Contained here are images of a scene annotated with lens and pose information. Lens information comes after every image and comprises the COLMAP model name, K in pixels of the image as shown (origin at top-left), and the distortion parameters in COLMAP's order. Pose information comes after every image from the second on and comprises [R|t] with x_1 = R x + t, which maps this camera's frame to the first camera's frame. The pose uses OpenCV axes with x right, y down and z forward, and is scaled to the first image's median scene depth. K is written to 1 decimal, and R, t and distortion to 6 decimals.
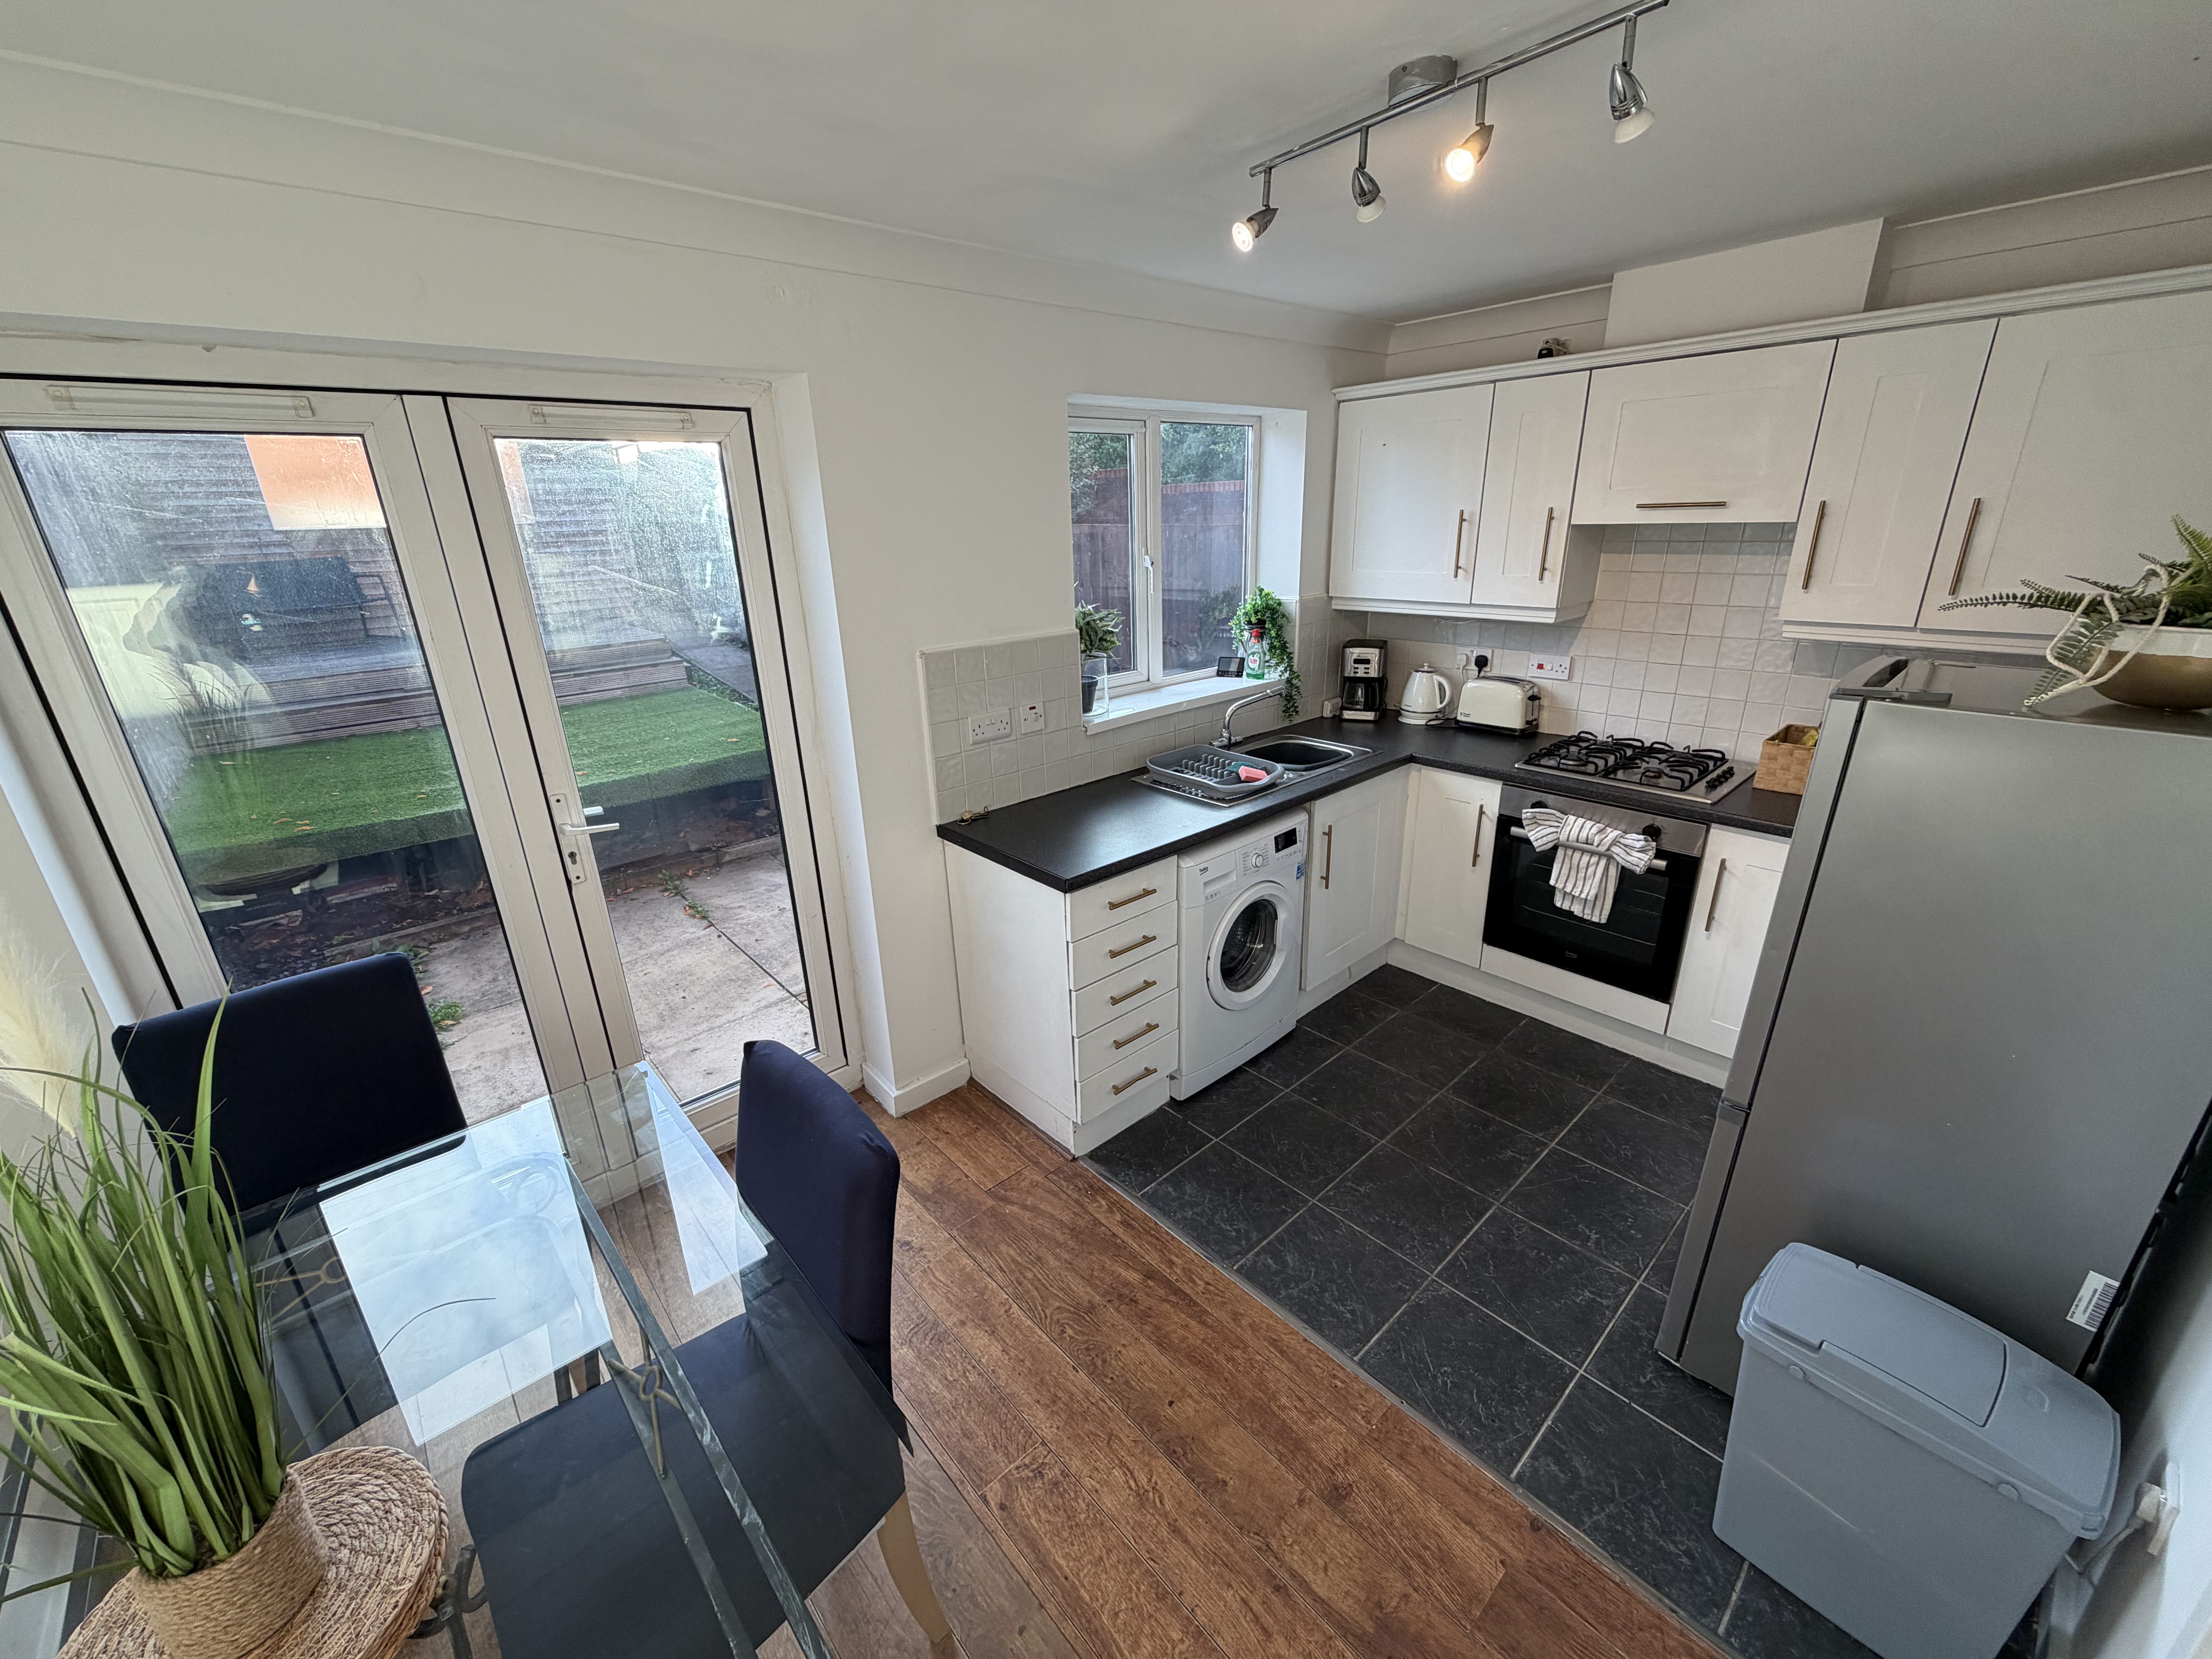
lens RADIAL K [[884.1, 0, 1106.0], [0, 884.1, 829.5], [0, 0, 1]] dist [0.001598, 0.000259]
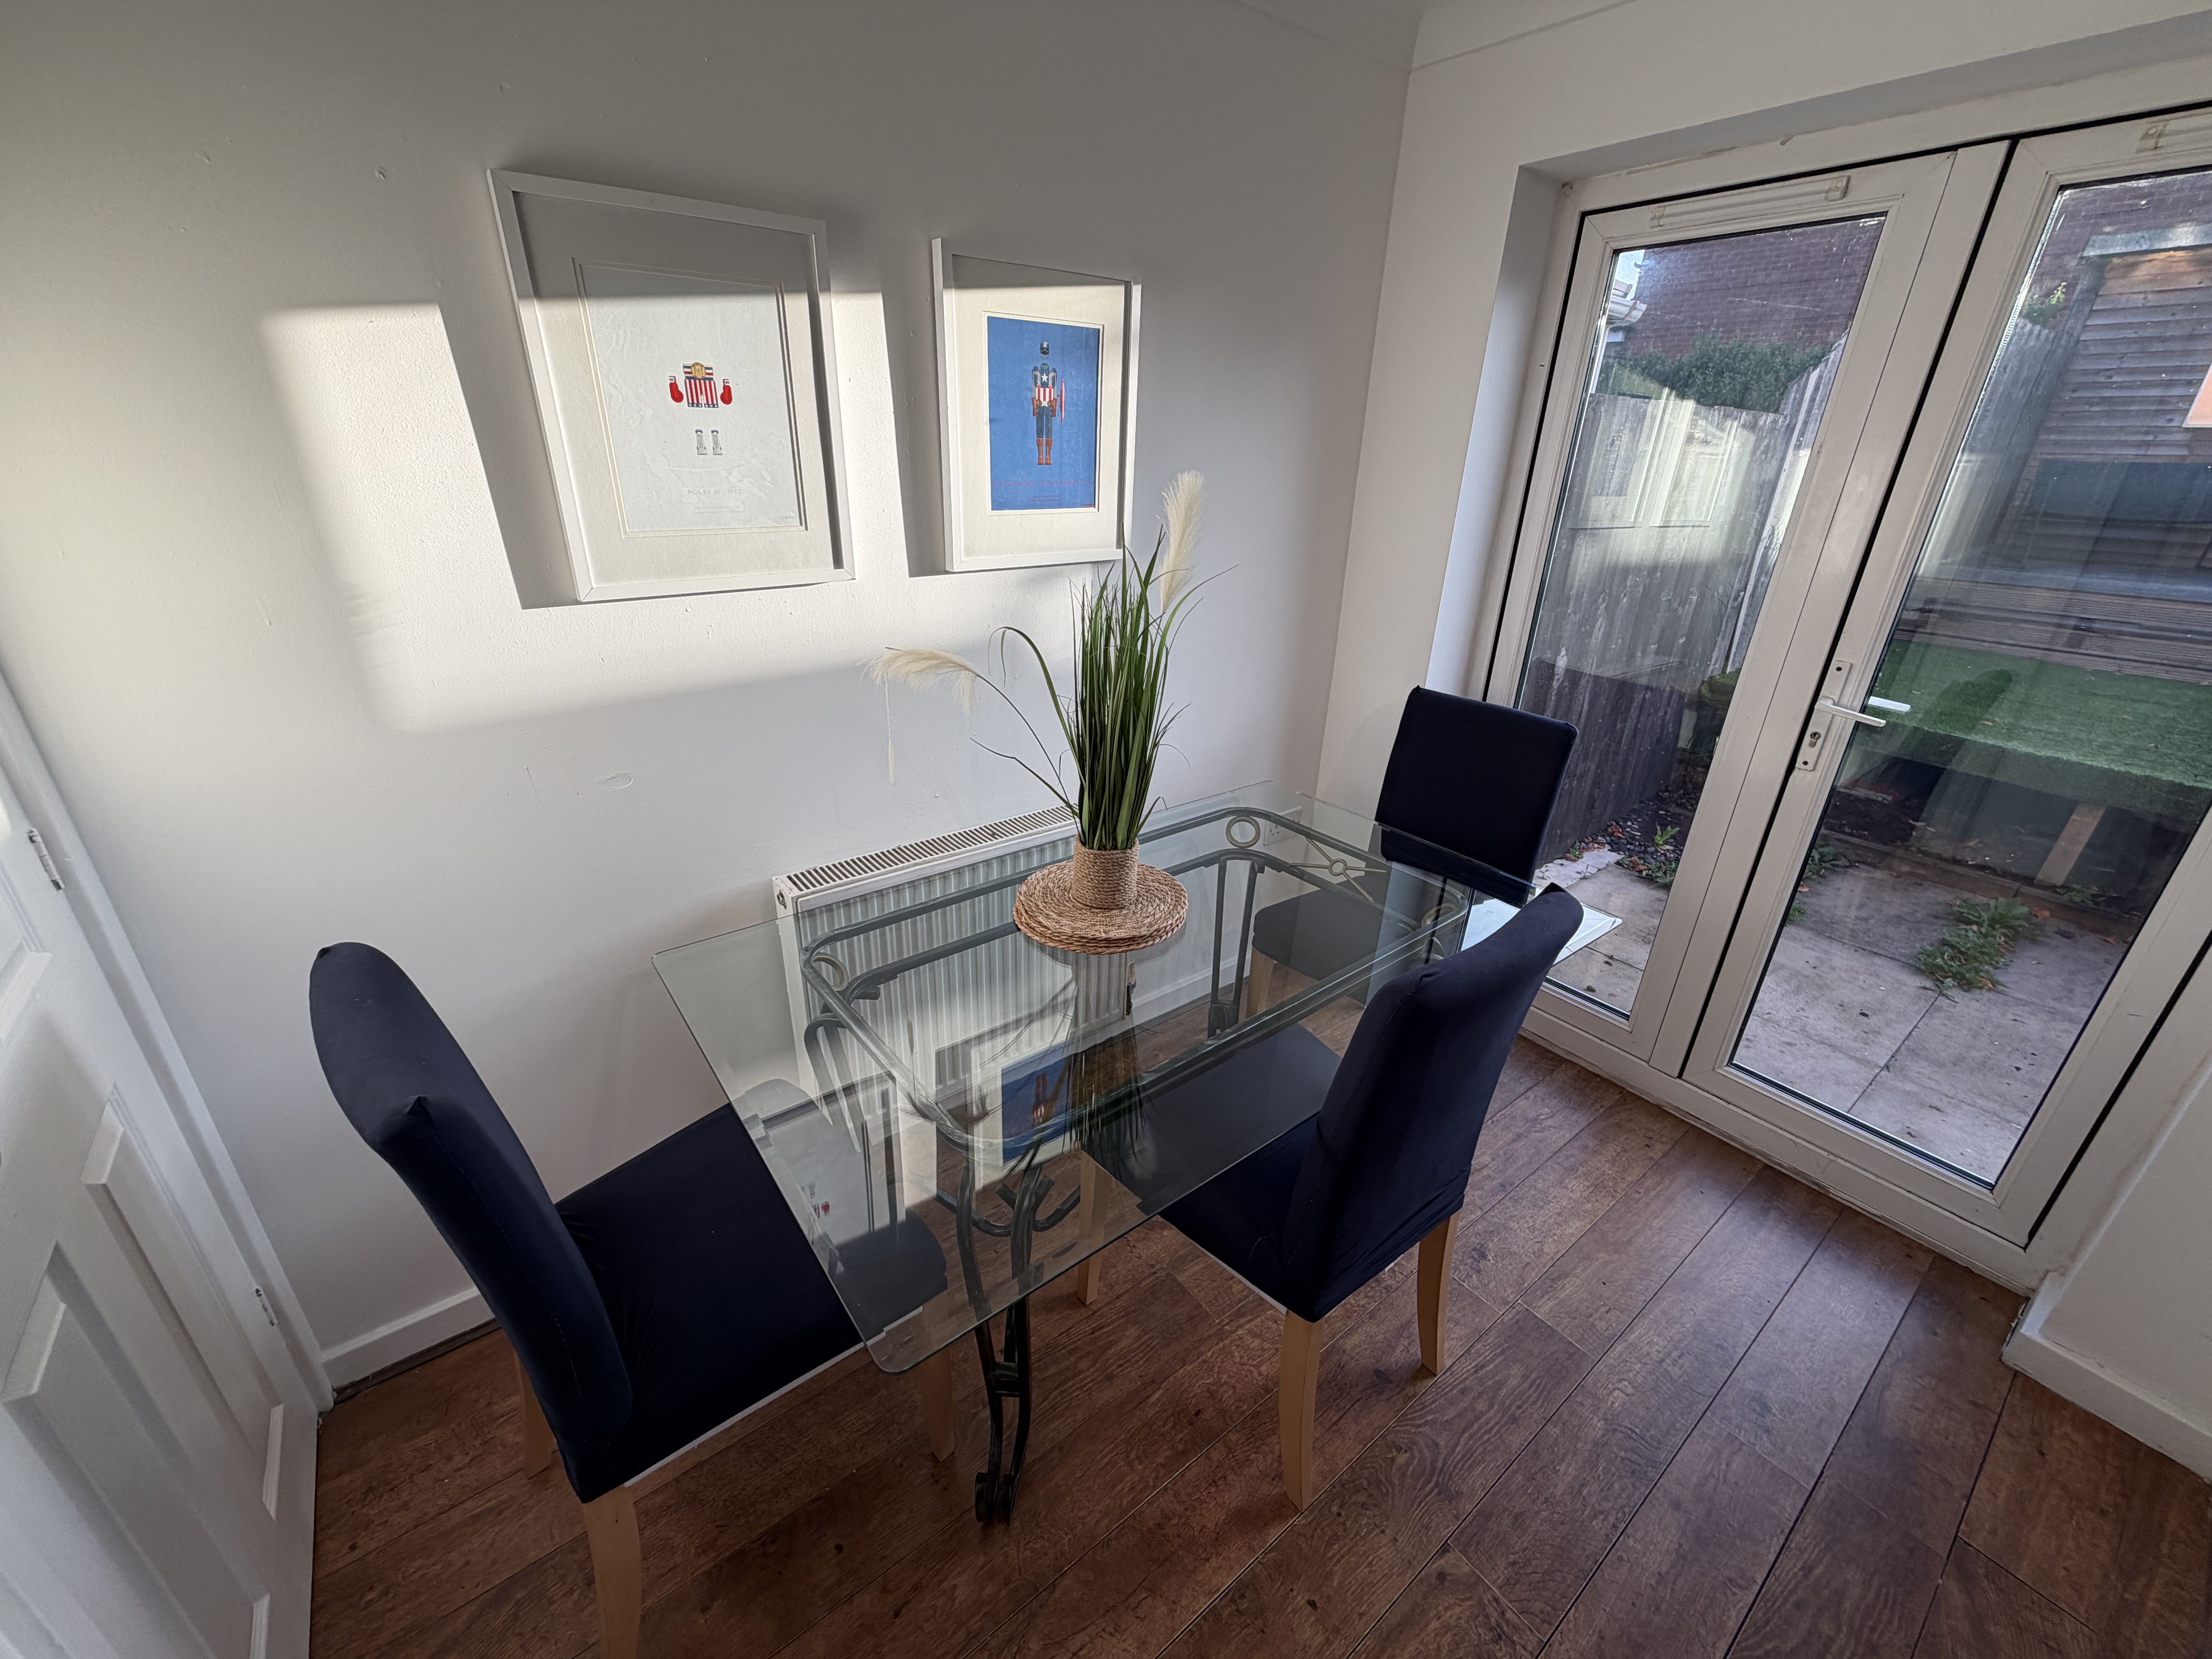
lens RADIAL K [[884.1, 0, 1106.0], [0, 884.1, 829.5], [0, 0, 1]] dist [0.001598, 0.000259]
pose [[-0.082585, 0.424305, -0.901746, 0.263689], [-0.368891, 0.827551, 0.423178, -0.004387], [0.925796, 0.367594, 0.088179, 0.323918]]
